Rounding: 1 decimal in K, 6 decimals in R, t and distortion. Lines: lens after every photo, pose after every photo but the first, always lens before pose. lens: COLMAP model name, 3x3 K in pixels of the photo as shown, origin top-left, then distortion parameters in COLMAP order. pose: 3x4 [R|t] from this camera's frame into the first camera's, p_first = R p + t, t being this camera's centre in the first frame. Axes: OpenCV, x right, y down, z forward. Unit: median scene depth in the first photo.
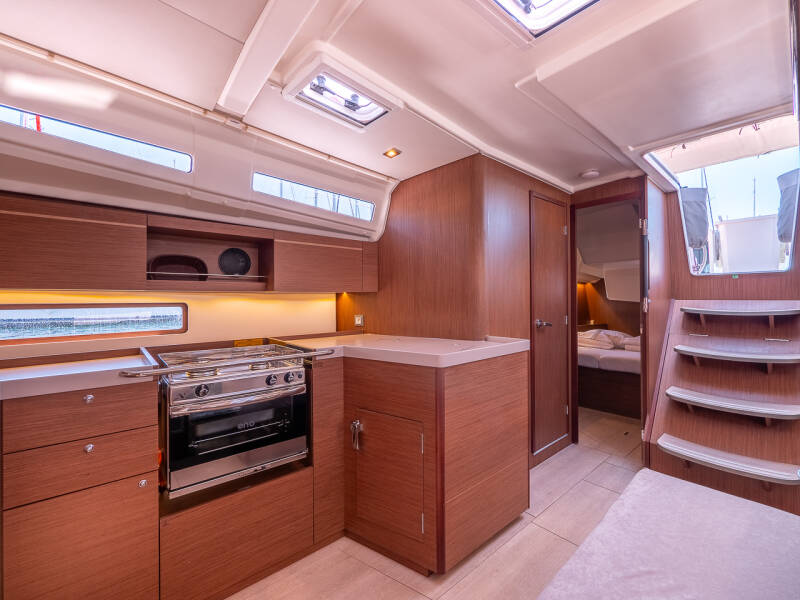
lens RADIAL K [[342.3, 0, 399.1], [0, 342.3, 295.2], [0, 0, 1]] dist [-0.001041, -0.000302]
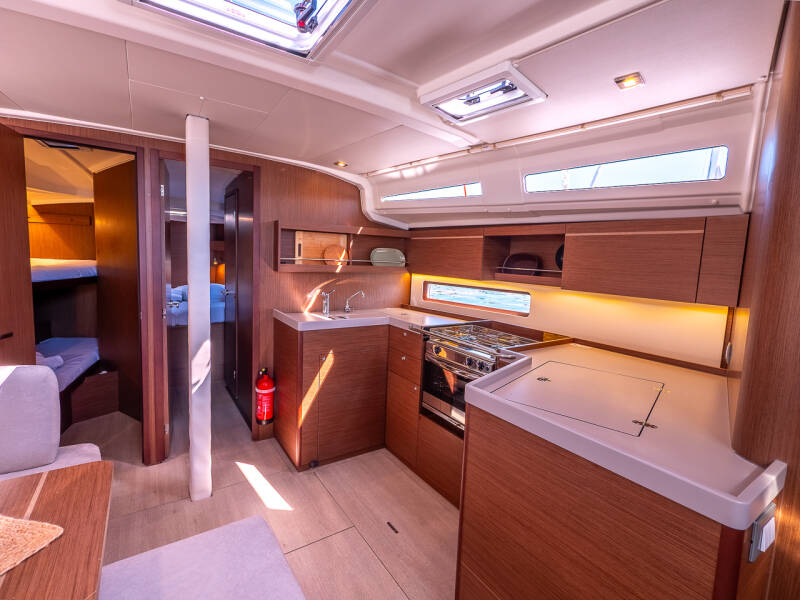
lens RADIAL K [[382.5, 0, 400.0], [0, 382.5, 300.0], [0, 0, 1]] dist [-0.001353, -0.000128]
pose [[-0.110317, 0.104635, -0.988373, 0.835791], [-0.044175, 0.992944, 0.110049, -0.090397], [0.992914, 0.055802, -0.104916, 0.765288]]
